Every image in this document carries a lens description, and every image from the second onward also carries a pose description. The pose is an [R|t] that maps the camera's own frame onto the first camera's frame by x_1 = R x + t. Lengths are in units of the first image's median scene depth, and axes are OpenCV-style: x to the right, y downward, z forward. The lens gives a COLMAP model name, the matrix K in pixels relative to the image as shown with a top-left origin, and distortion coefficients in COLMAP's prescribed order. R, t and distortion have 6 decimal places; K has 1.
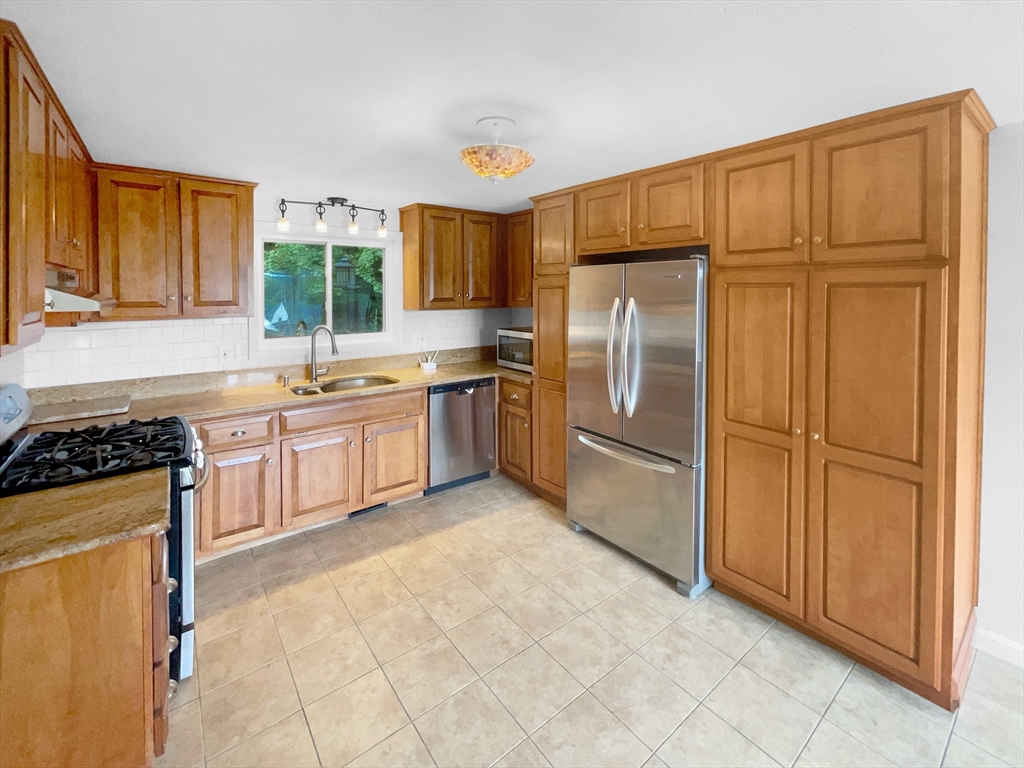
lens RADIAL K [[440.7, 0, 496.5], [0, 440.7, 370.7], [0, 0, 1]] dist [0.005106, 0.000429]
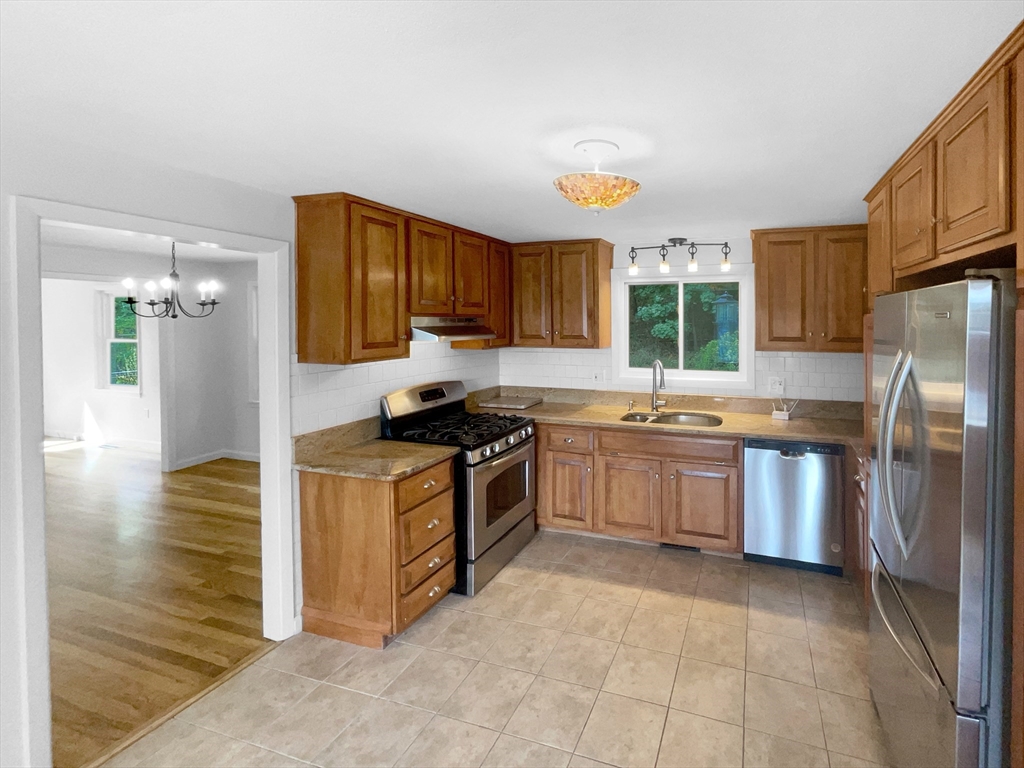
lens RADIAL K [[409.0, 0, 512.3], [0, 409.0, 387.7], [0, 0, 1]] dist [0.001288, 0.000176]
pose [[0.602802, 0.124291, -0.788151, 0.197604], [-0.144799, 0.988431, 0.045129, -0.032073], [0.784642, 0.086920, 0.613826, 0.133972]]
